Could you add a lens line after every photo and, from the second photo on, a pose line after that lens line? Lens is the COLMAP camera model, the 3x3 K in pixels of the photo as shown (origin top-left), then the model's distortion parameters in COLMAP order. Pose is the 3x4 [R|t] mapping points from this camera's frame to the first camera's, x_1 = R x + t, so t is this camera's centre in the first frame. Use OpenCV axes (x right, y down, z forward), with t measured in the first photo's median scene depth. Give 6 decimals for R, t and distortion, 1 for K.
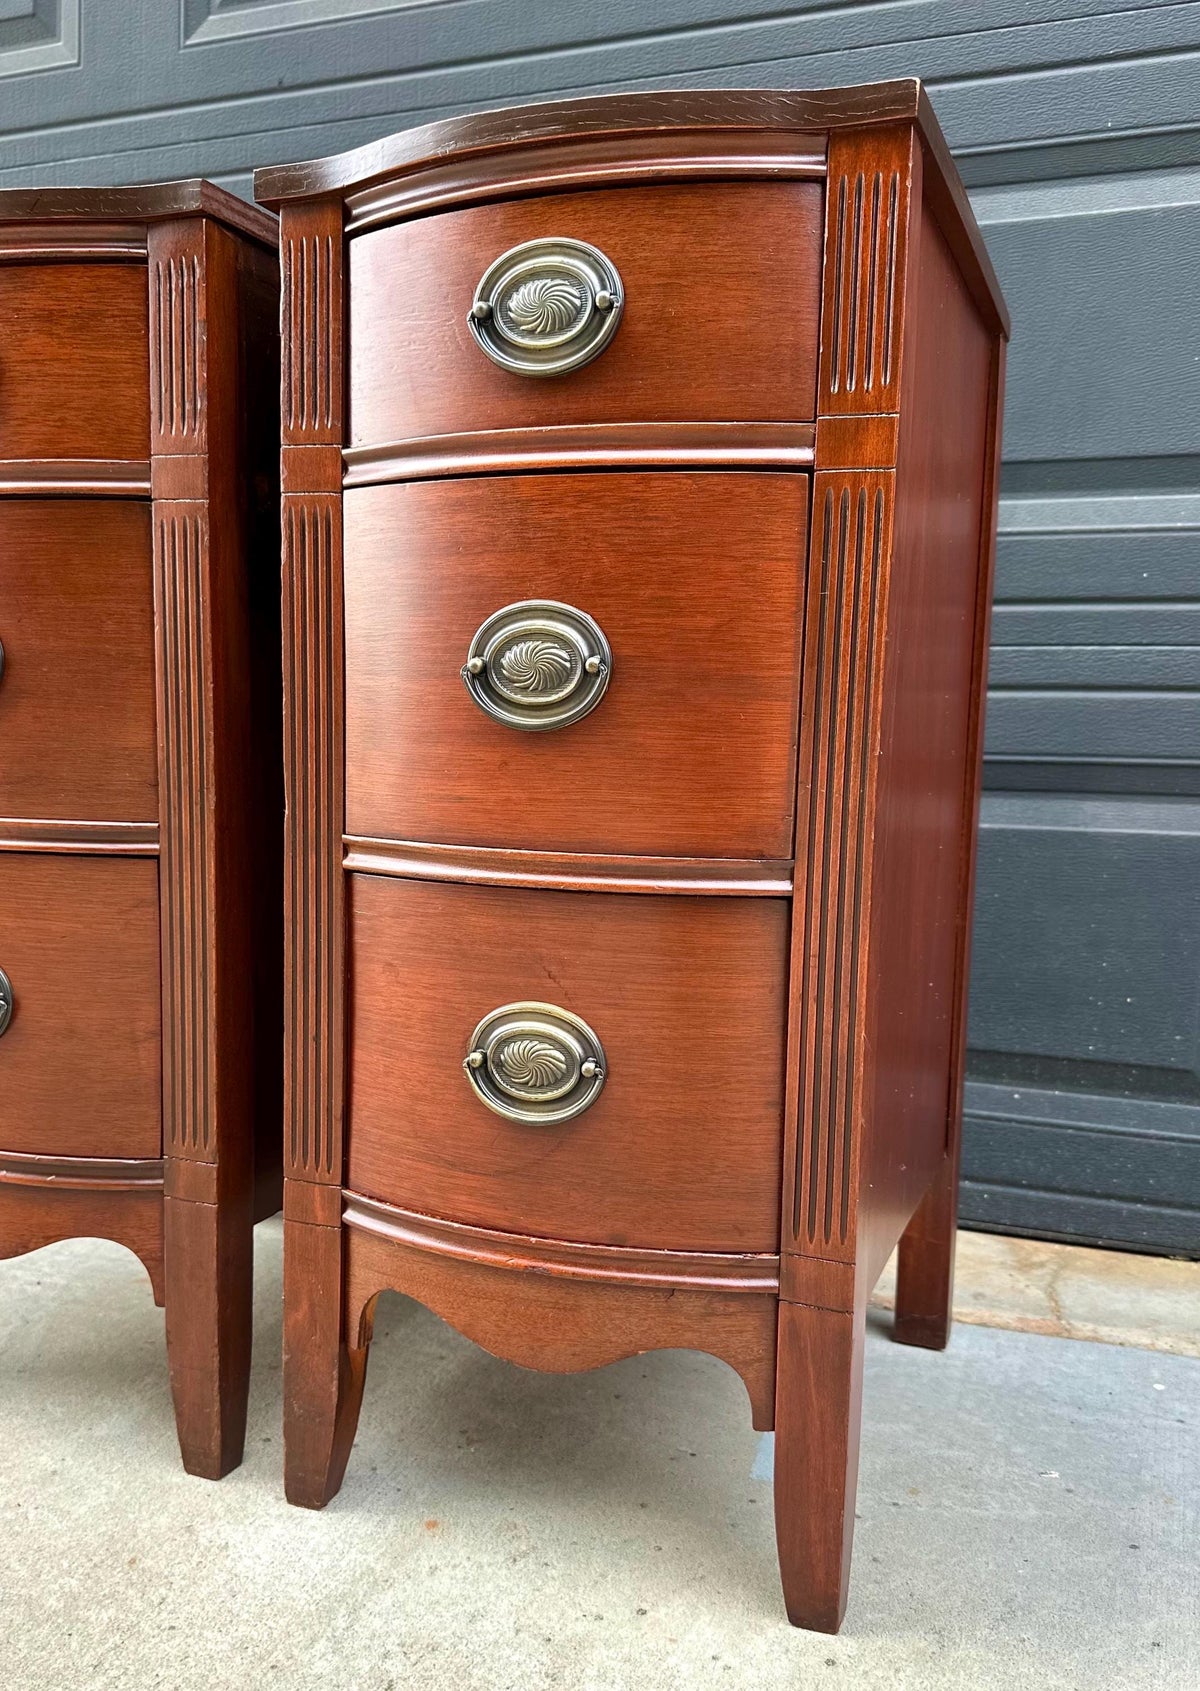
lens RADIAL K [[1397.2, 0, 596.6], [0, 1397.2, 923.7], [0, 0, 1]] dist [0.124080, -0.231167]
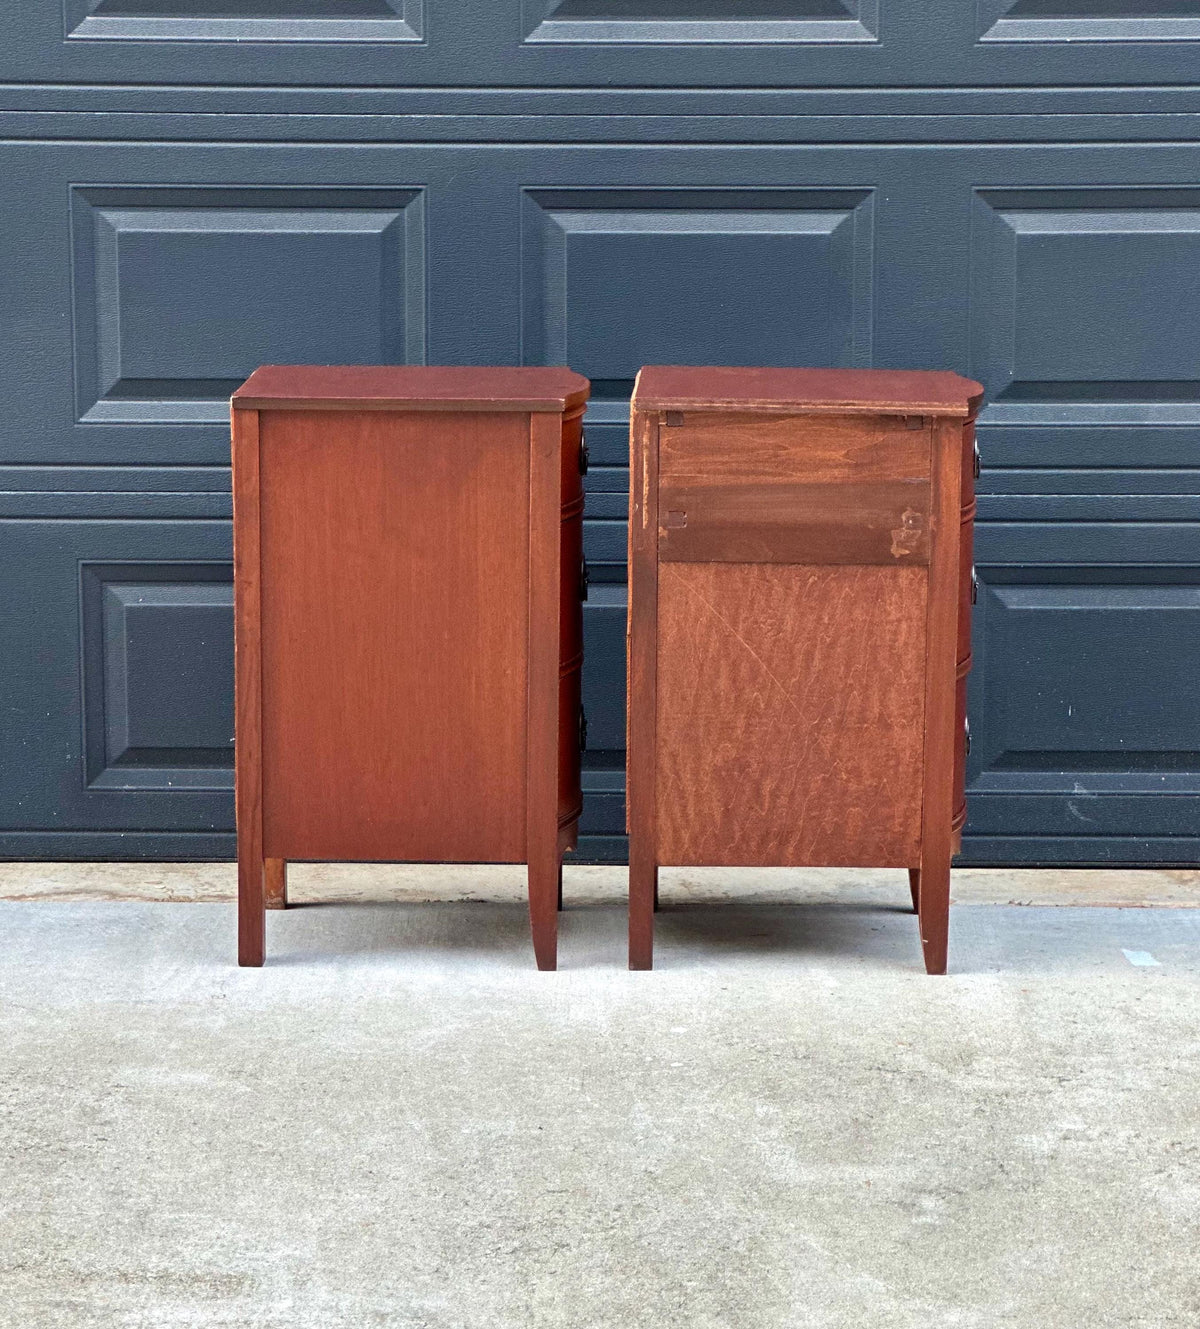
lens RADIAL K [[3634.3, 0, 578.1], [0, 3634.3, 669.2], [0, 0, 1]] dist [0.156004, 1.220198]
pose [[0.938966, -0.086886, 0.332858, -2.702883], [0.064299, 0.994854, 0.078304, -0.581252], [-0.337948, -0.052122, 0.939720, -4.204922]]
